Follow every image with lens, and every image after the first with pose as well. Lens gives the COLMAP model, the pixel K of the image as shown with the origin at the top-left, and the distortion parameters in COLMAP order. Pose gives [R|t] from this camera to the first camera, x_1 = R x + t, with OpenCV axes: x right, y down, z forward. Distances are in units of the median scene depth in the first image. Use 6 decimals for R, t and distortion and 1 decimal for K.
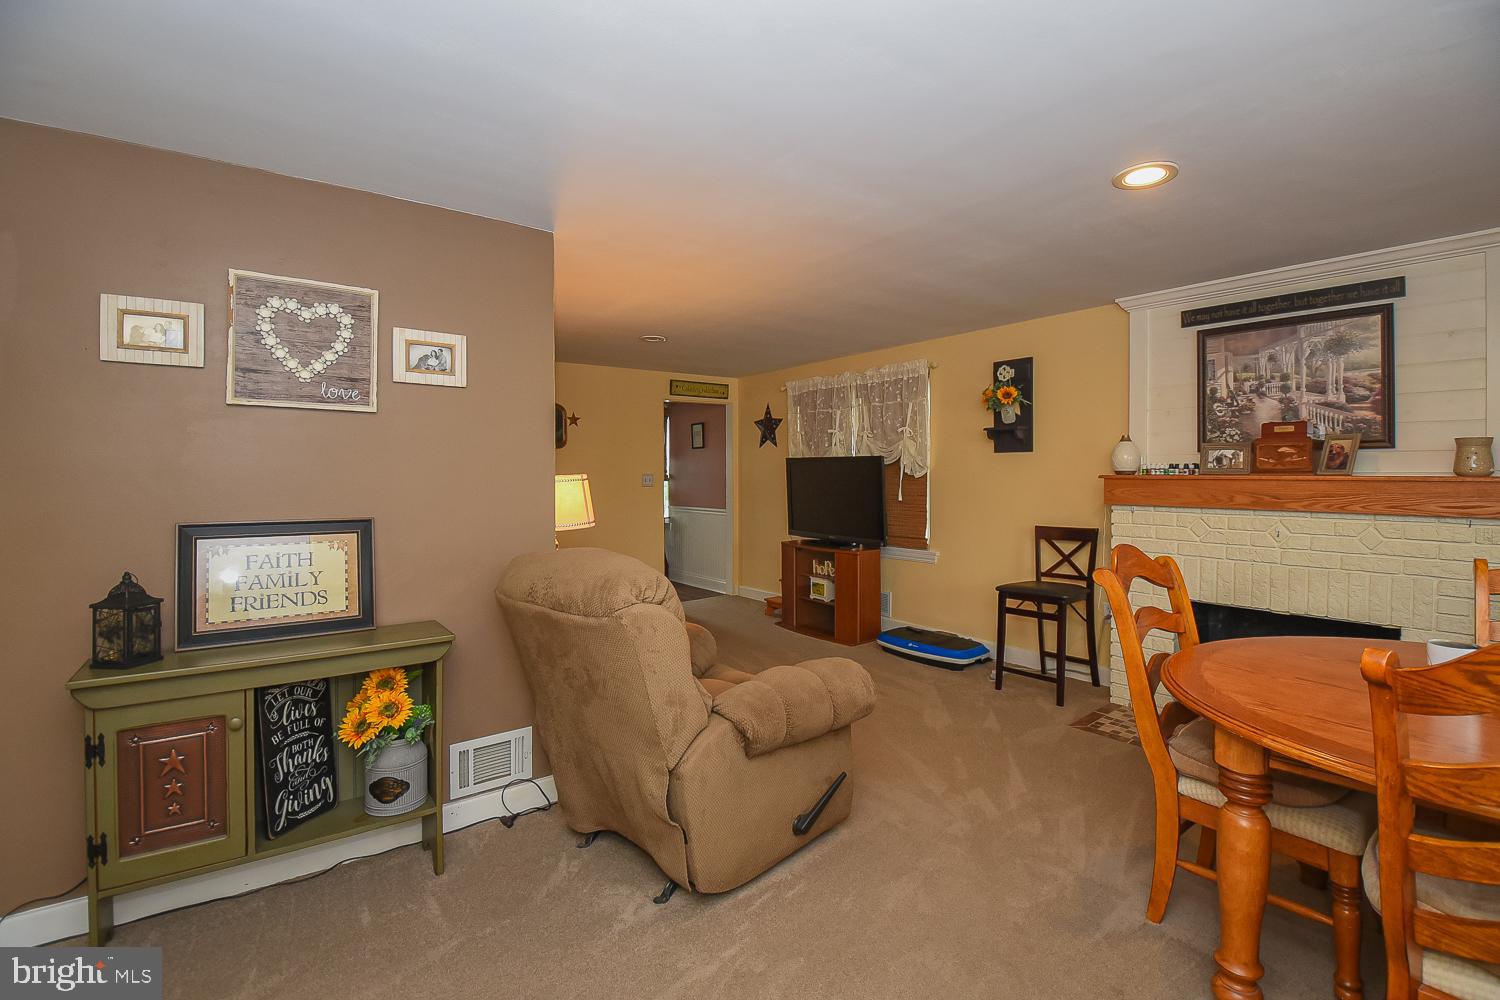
lens RADIAL K [[667.5, 0, 755.3], [0, 667.5, 476.0], [0, 0, 1]] dist [0.001818, -0.017341]
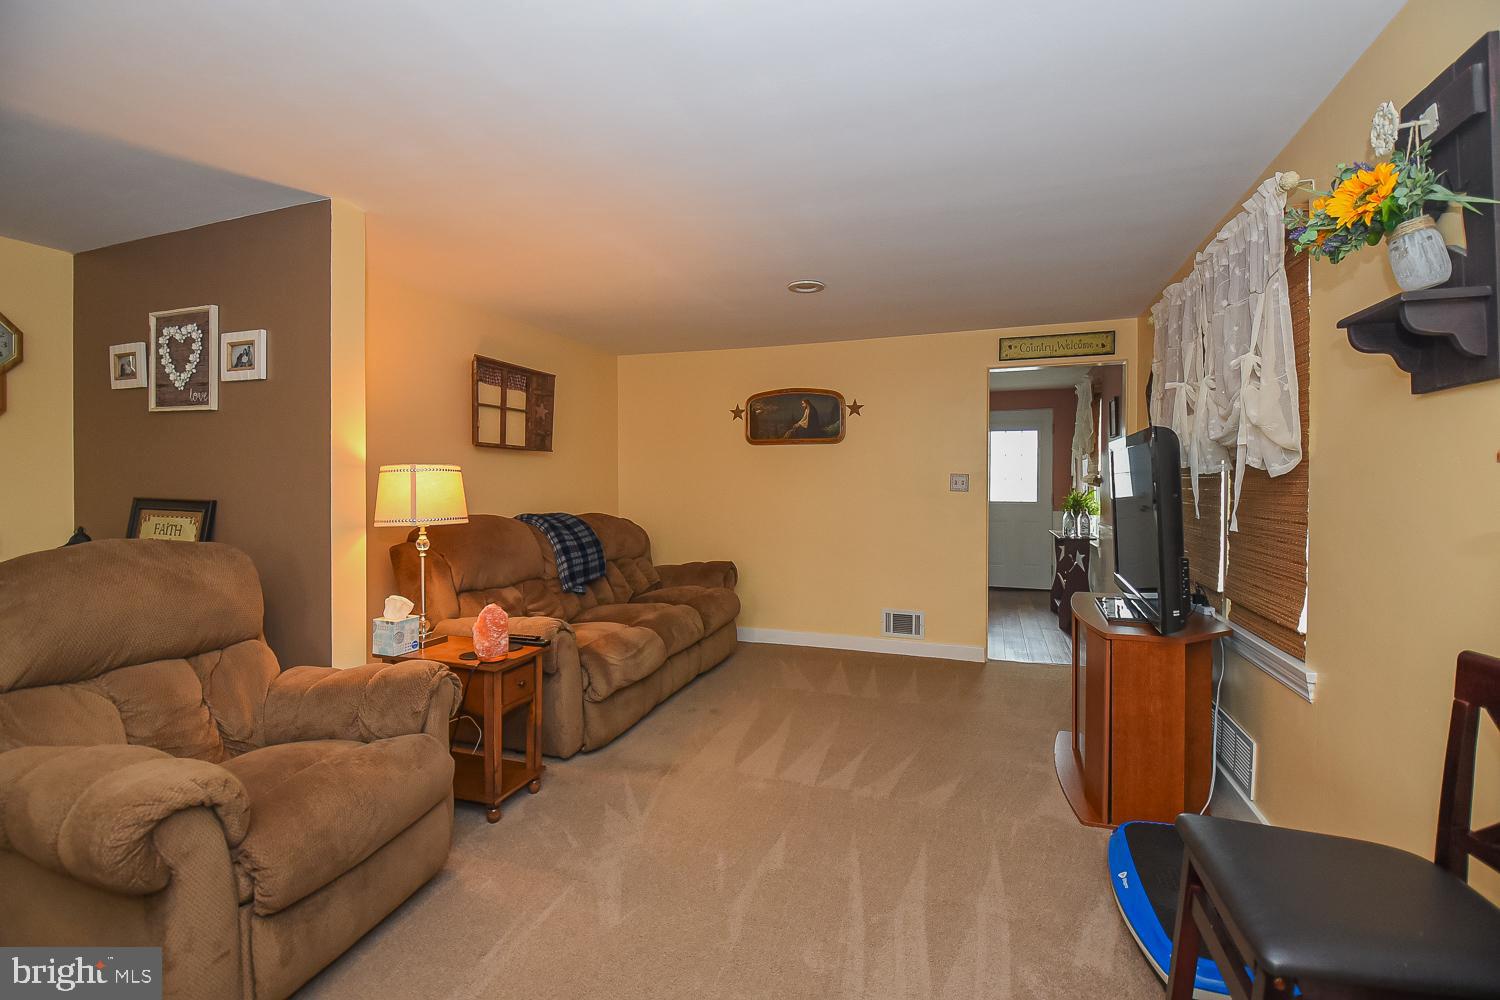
lens RADIAL K [[667.5, 0, 755.3], [0, 667.5, 476.0], [0, 0, 1]] dist [0.001818, -0.017341]
pose [[0.535297, -0.001361, -0.844663, 0.512771], [-0.011323, 0.999897, -0.008787, 0.011257], [0.844588, 0.014268, 0.535227, 0.660658]]
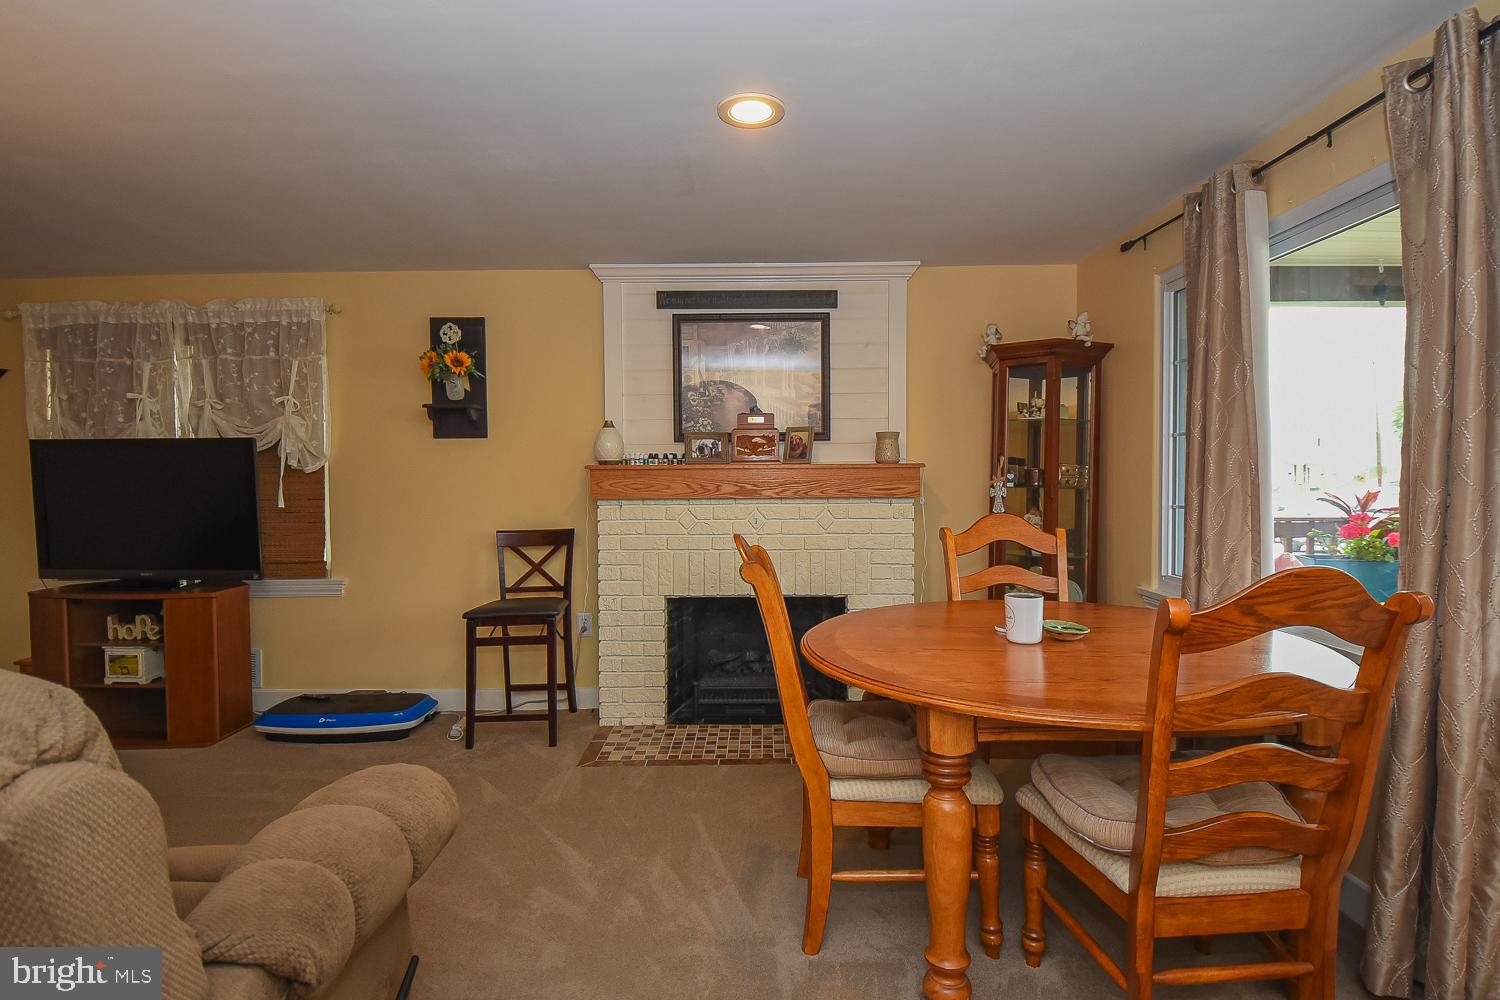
lens RADIAL K [[767.1, 0, 750.7], [0, 767.1, 494.6], [0, 0, 1]] dist [0.036067, -0.042867]
pose [[0.617368, -0.022464, 0.786354, -0.121460], [0.010372, 0.999738, 0.020417, 0.016761], [-0.786606, -0.004449, 0.617439, 0.205989]]
